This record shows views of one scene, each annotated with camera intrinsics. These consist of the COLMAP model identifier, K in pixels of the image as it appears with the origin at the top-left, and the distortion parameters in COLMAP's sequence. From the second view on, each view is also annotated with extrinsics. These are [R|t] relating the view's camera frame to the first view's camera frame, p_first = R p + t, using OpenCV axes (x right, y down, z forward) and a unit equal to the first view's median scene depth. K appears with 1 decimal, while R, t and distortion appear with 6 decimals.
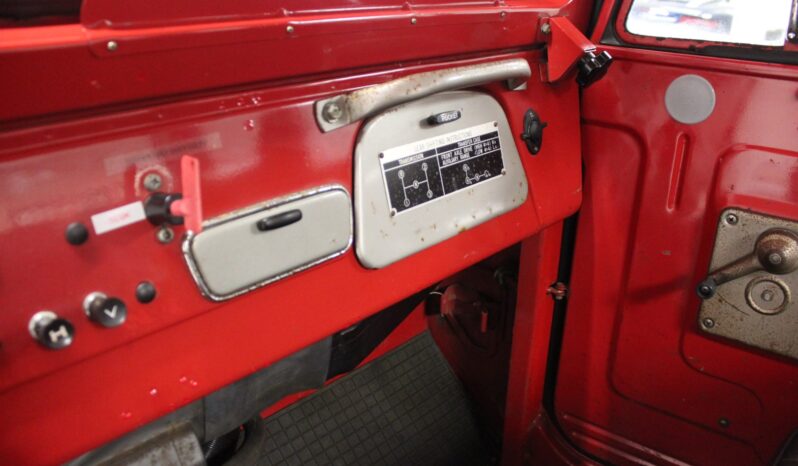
lens RADIAL K [[656.9, 0, 399.0], [0, 656.9, 233.0], [0, 0, 1]] dist [-0.192936, 0.166326]
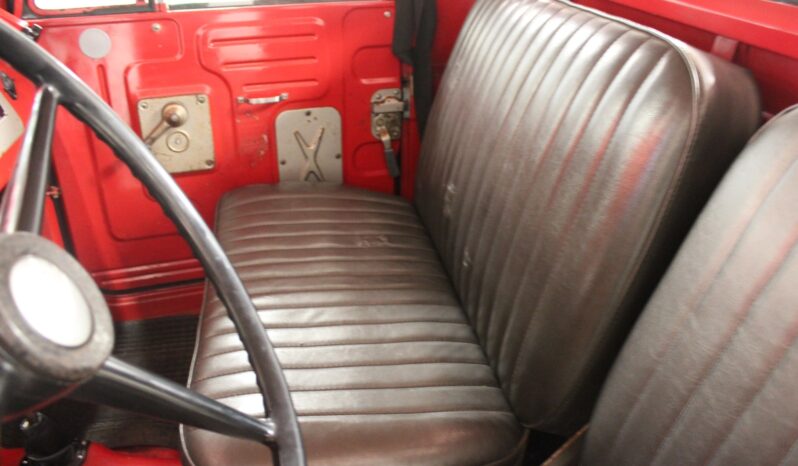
lens RADIAL K [[656.9, 0, 399.0], [0, 656.9, 233.0], [0, 0, 1]] dist [-0.192936, 0.166326]
pose [[0.571289, -0.378757, 0.728129, -0.470259], [0.313425, 0.920594, 0.232961, 0.111374], [-0.758547, 0.095126, 0.644637, -0.615309]]
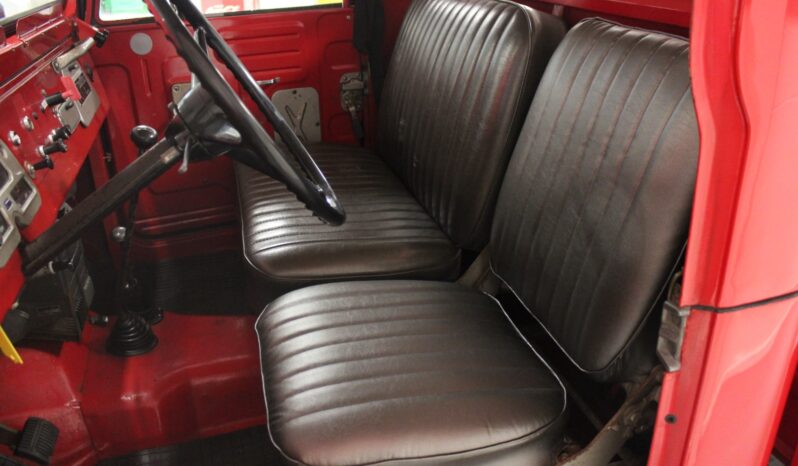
lens RADIAL K [[656.9, 0, 399.0], [0, 656.9, 233.0], [0, 0, 1]] dist [-0.192936, 0.166326]
pose [[0.495440, -0.378654, 0.781768, -1.127121], [0.359005, 0.908786, 0.212659, 0.259539], [-0.790983, 0.175299, 0.586187, -0.962867]]
